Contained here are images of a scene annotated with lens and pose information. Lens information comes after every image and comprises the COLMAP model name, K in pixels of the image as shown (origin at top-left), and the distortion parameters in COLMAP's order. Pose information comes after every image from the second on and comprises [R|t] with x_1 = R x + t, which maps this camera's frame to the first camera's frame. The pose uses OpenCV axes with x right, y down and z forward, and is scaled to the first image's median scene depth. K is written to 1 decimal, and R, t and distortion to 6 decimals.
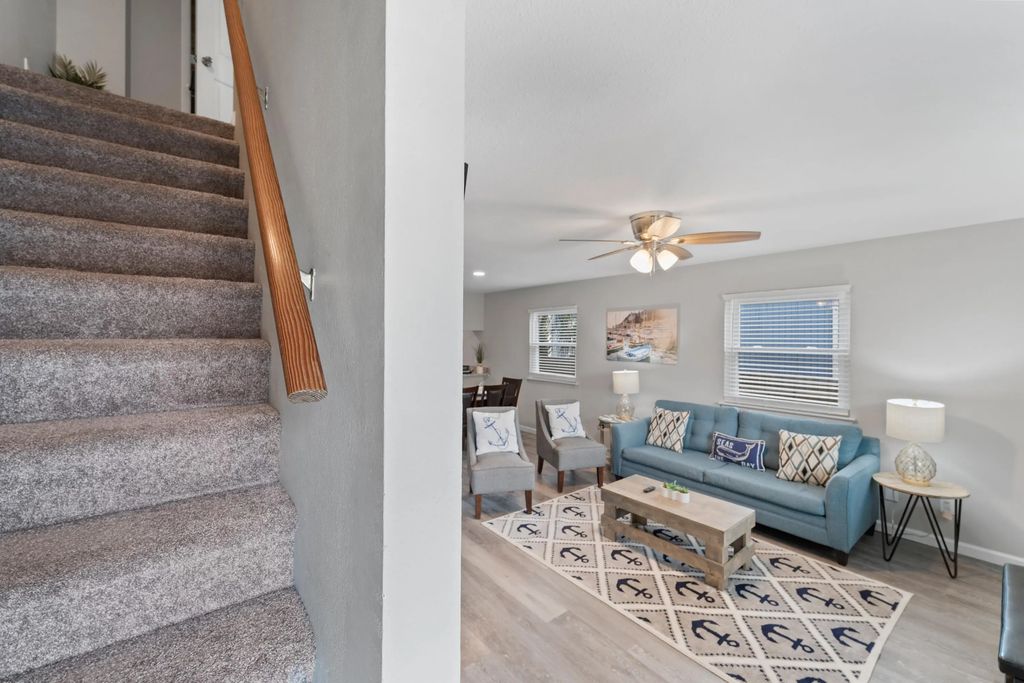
lens RADIAL K [[414.6, 0, 519.5], [0, 414.6, 339.4], [0, 0, 1]] dist [-0.000146, -0.001342]
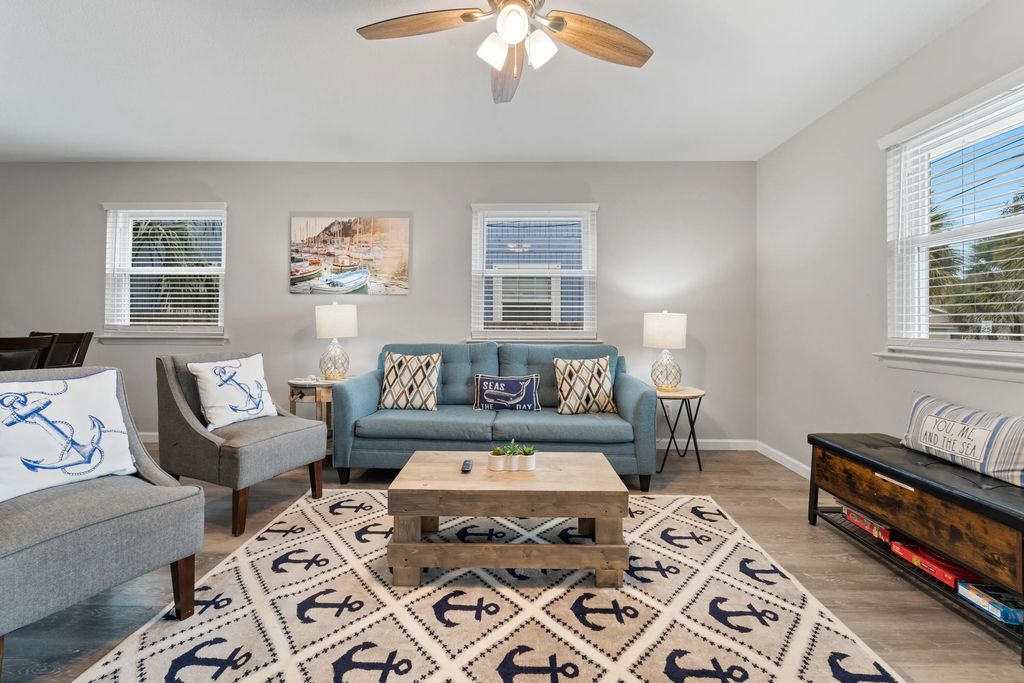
lens RADIAL K [[414.6, 0, 503.4], [0, 414.6, 316.7], [0, 0, 1]] dist [-0.000146, -0.001342]
pose [[0.647282, 0.011509, 0.762164, -0.093418], [0.003778, 0.999825, -0.018307, 0.157187], [-0.762242, 0.014730, 0.647125, 0.559295]]
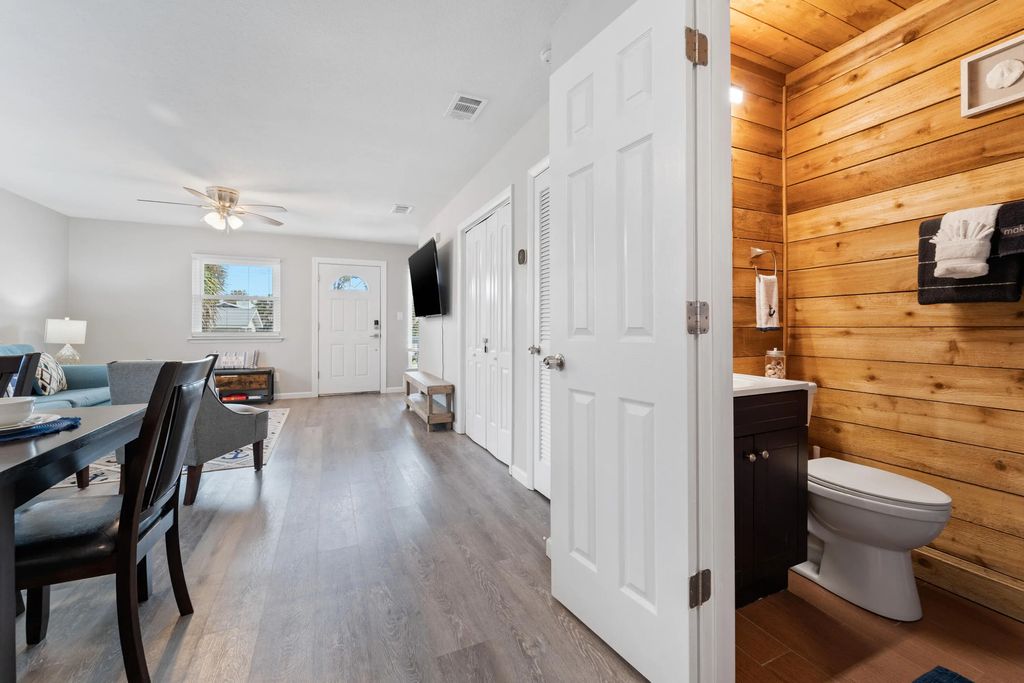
lens RADIAL K [[414.6, 0, 515.3], [0, 414.6, 322.7], [0, 0, 1]] dist [-0.000146, -0.001342]
pose [[-0.965947, -0.006166, 0.258668, -0.873437], [-0.006072, 0.999981, 0.001162, 0.134615], [-0.258670, -0.000448, -0.965966, 1.771463]]
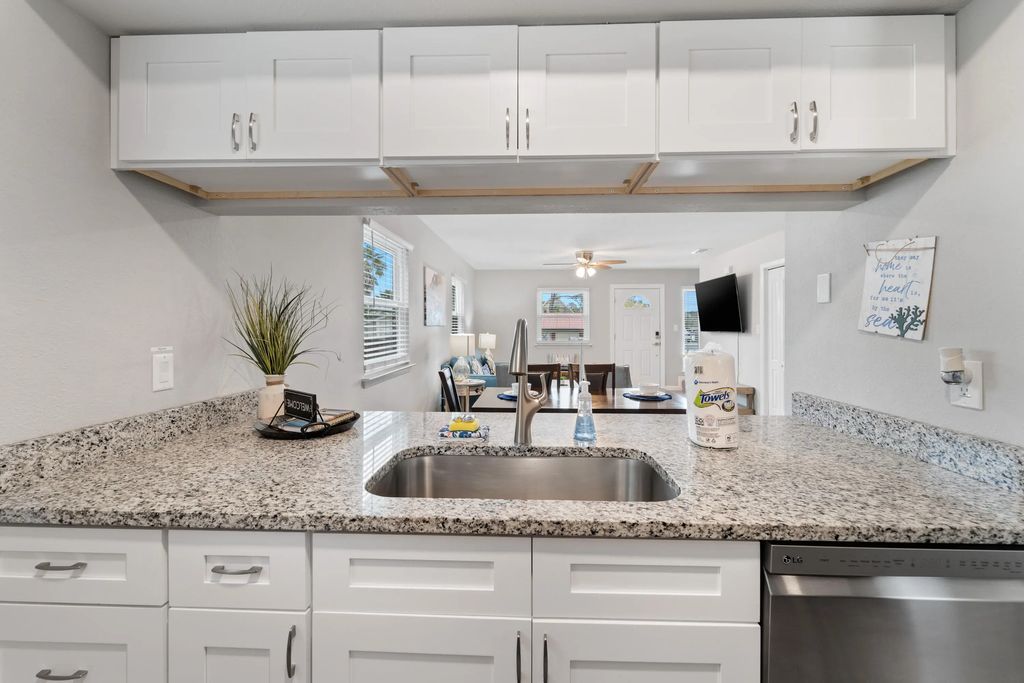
lens RADIAL K [[414.6, 0, 519.5], [0, 414.6, 324.1], [0, 0, 1]] dist [-0.000146, -0.001342]
pose [[-0.750474, -0.006329, 0.660869, -0.749289], [-0.000099, 0.999955, 0.009464, 0.063637], [-0.660900, 0.007037, -0.750441, 2.414477]]
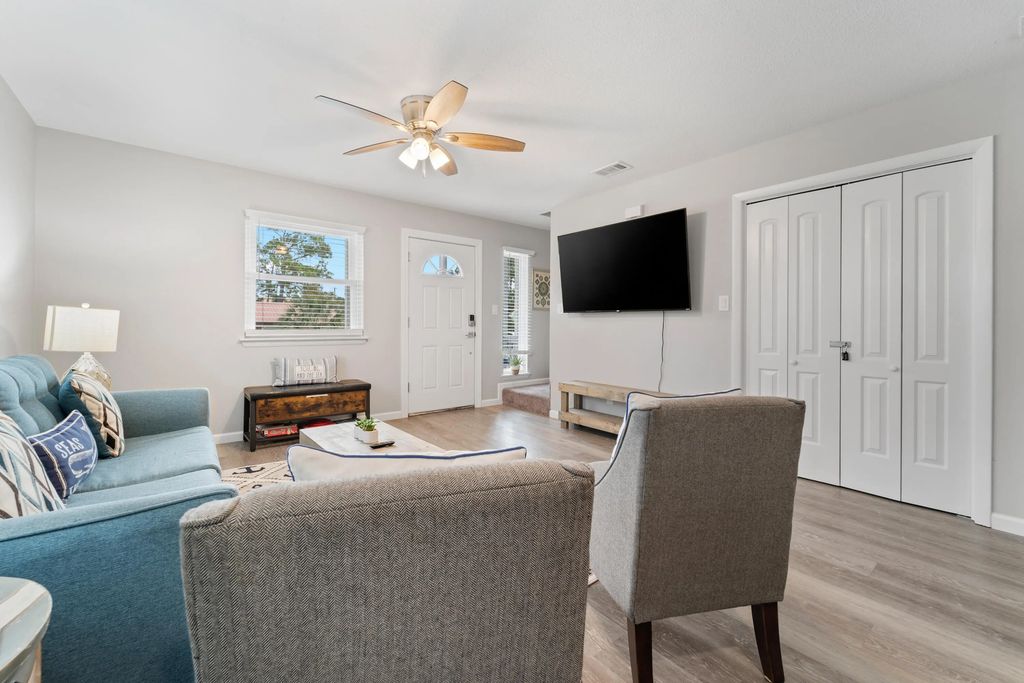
lens RADIAL K [[414.6, 0, 505.6], [0, 414.6, 324.4], [0, 0, 1]] dist [-0.000146, -0.001342]
pose [[-0.999866, -0.016147, 0.002524, 0.106515], [-0.016116, 0.999802, 0.011672, 0.144089], [-0.002711, 0.011630, -0.999929, 1.584080]]
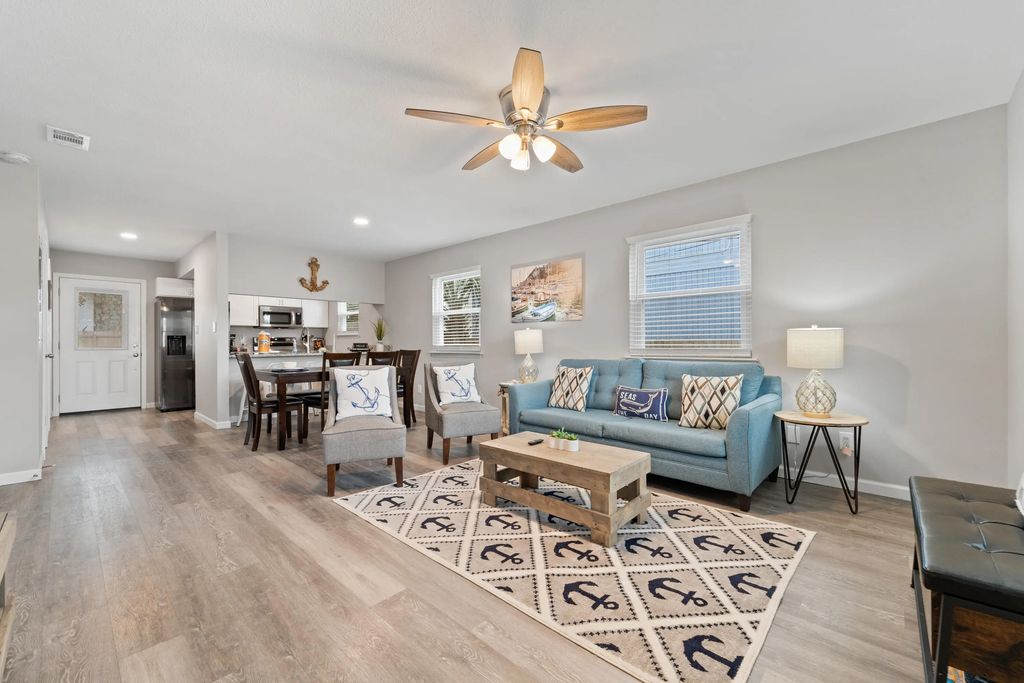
lens RADIAL K [[414.6, 0, 524.0], [0, 414.6, 345.9], [0, 0, 1]] dist [-0.000146, -0.001342]
pose [[0.987874, -0.011134, 0.154860, 0.156104], [0.011347, 0.999936, -0.000492, 0.161765], [-0.154845, 0.002243, 0.987936, 0.170153]]
